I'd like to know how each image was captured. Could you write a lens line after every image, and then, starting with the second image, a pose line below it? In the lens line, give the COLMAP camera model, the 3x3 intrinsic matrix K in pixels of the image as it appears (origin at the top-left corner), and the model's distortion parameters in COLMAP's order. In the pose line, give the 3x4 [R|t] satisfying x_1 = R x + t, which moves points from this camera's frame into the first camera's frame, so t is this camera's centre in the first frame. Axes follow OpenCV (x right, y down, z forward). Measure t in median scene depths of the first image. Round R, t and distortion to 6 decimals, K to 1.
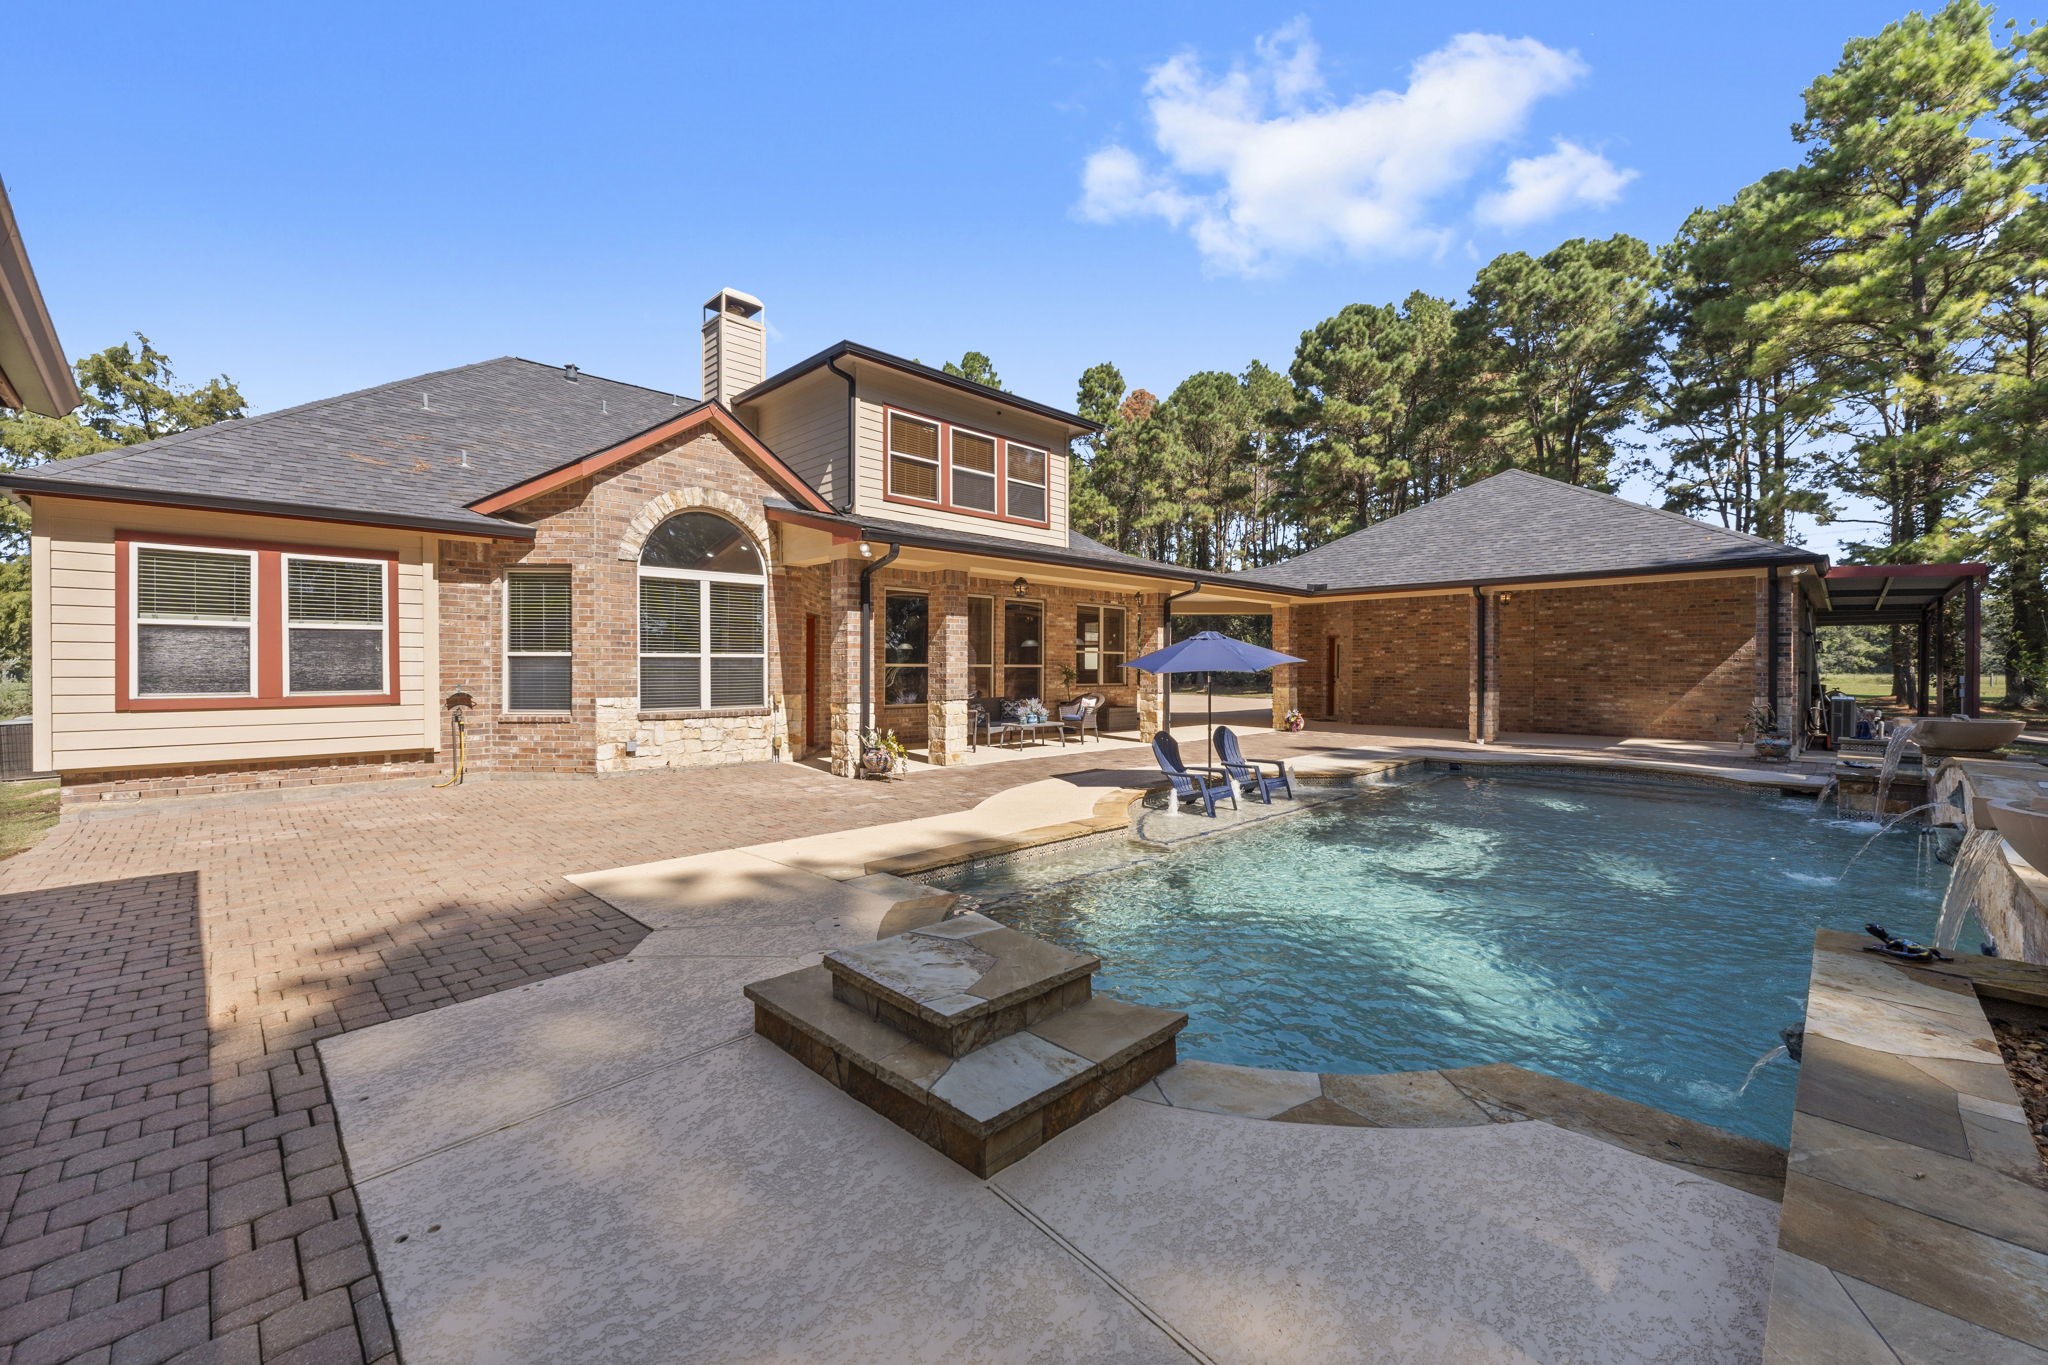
lens RADIAL K [[816.9, 0, 1010.6], [0, 816.9, 676.2], [0, 0, 1]] dist [0.000764, -0.000327]
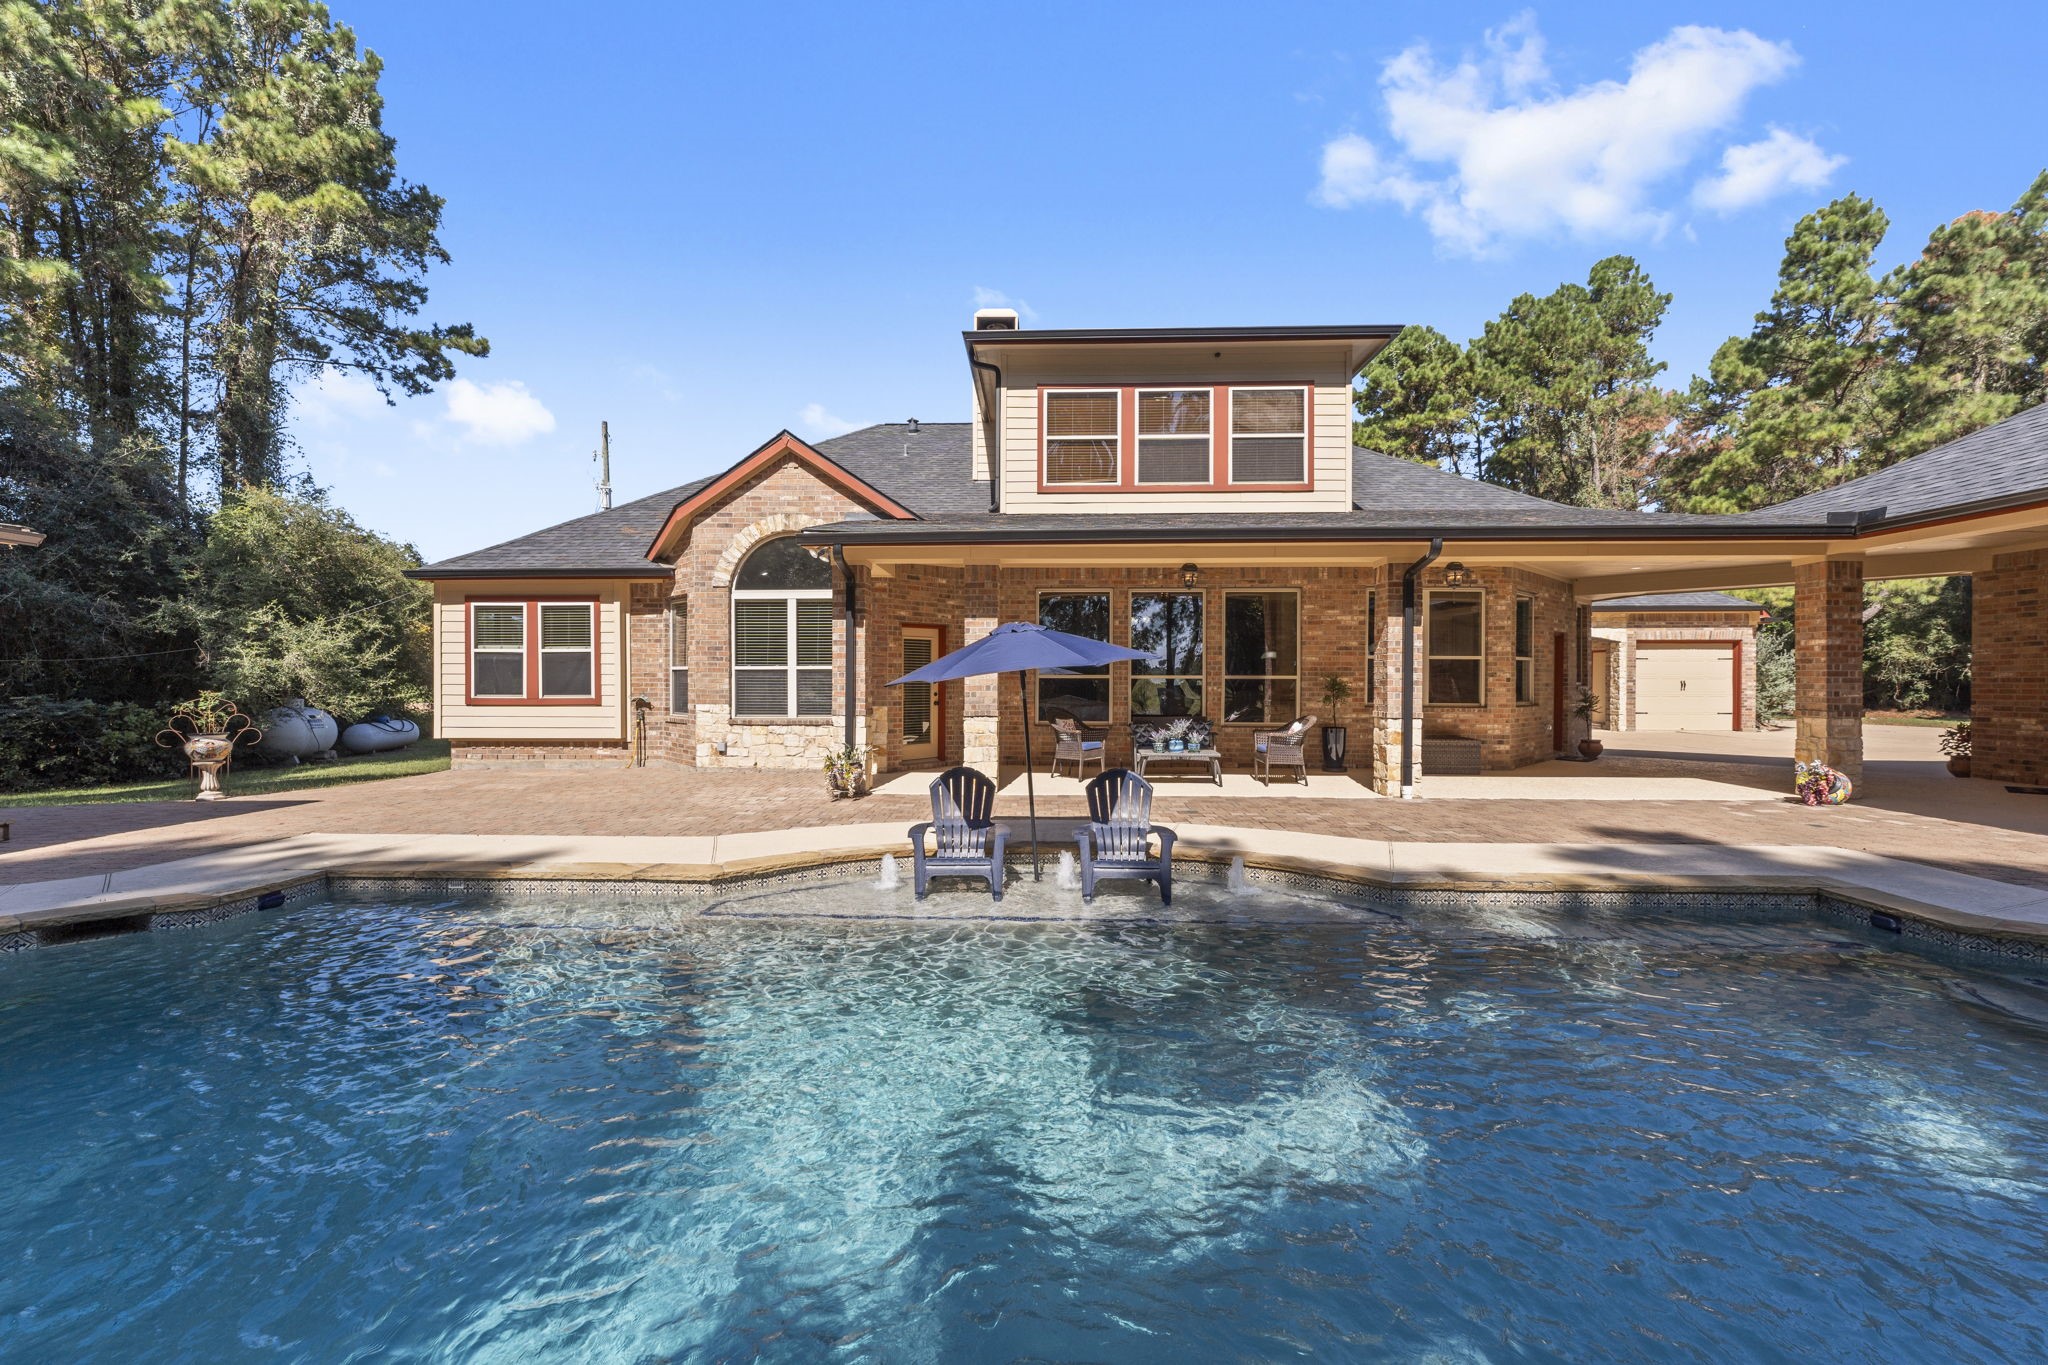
lens RADIAL K [[816.9, 0, 1022.5], [0, 816.9, 686.9], [0, 0, 1]] dist [0.000764, -0.000327]
pose [[0.685545, 0.005912, -0.728006, 0.660350], [-0.008382, 0.999965, 0.000227, -0.002833], [0.727982, 0.005946, 0.685571, 0.503906]]
